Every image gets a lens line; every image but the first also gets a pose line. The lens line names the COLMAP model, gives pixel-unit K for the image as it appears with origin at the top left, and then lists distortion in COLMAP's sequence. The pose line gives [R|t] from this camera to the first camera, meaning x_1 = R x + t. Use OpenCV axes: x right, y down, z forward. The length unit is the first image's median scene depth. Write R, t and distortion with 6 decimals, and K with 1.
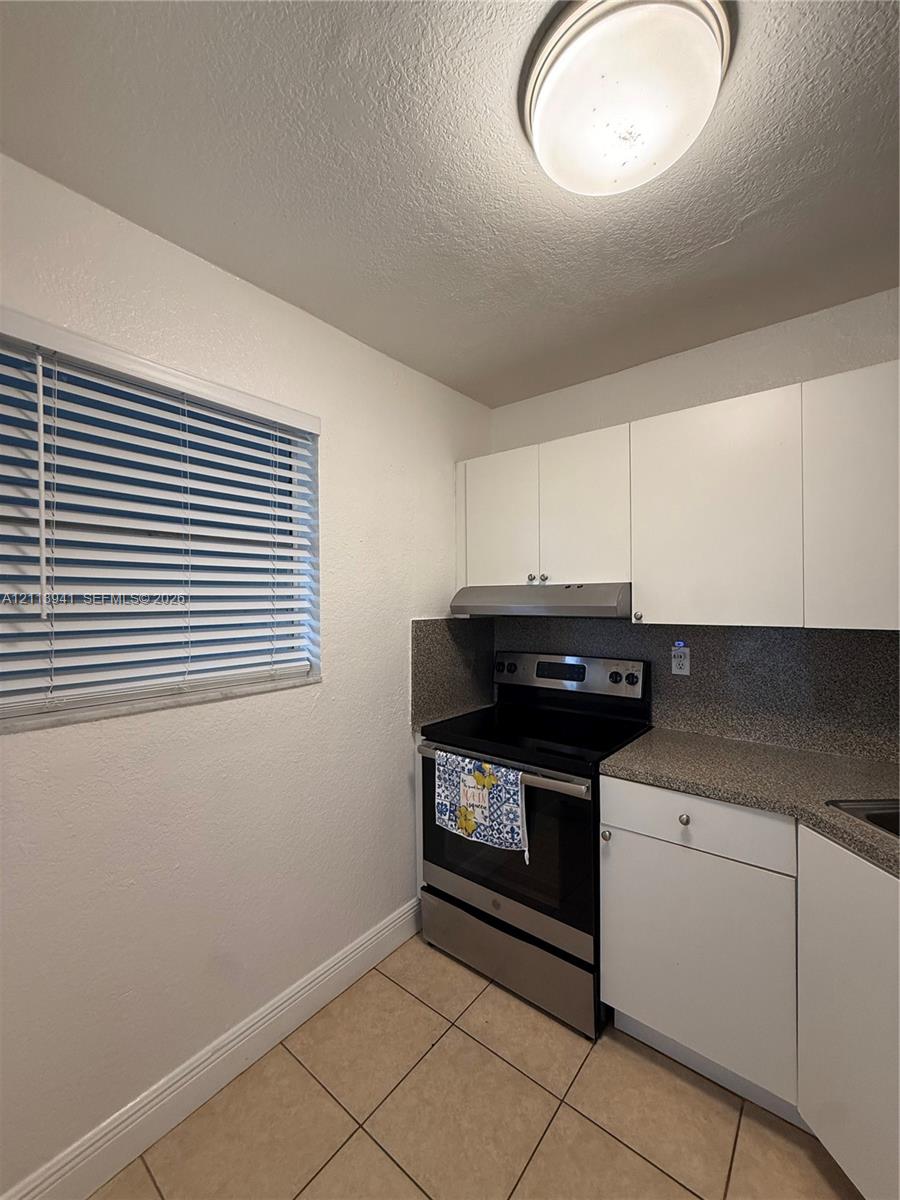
lens RADIAL K [[475.2, 0, 450.0], [0, 475.2, 600.0], [0, 0, 1]] dist [-0.000384, 0.000333]
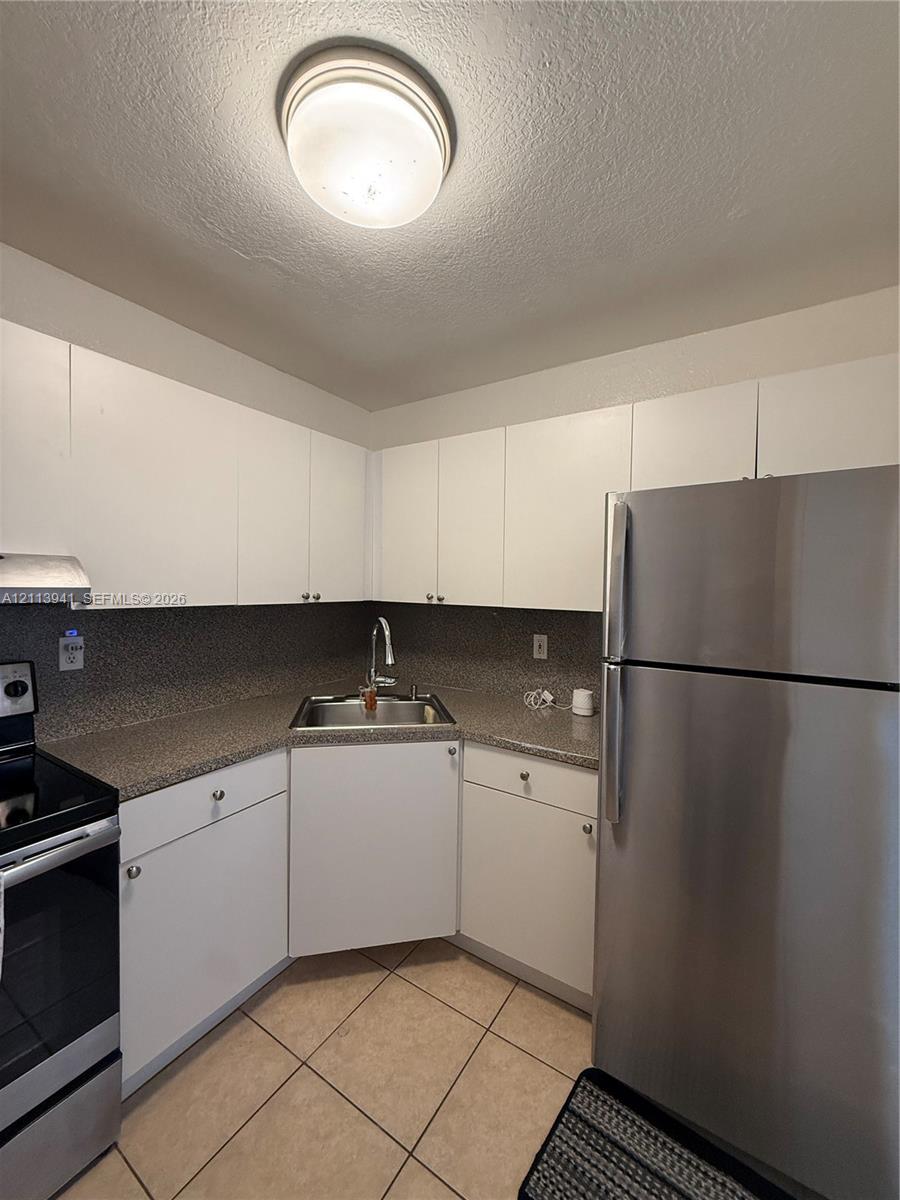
lens RADIAL K [[475.2, 0, 450.0], [0, 475.2, 600.0], [0, 0, 1]] dist [-0.000384, 0.000333]
pose [[-0.101541, -0.028940, 0.994410, -0.530671], [-0.015823, 0.999497, 0.027472, 0.002815], [-0.994705, -0.012945, -0.101948, 0.569464]]
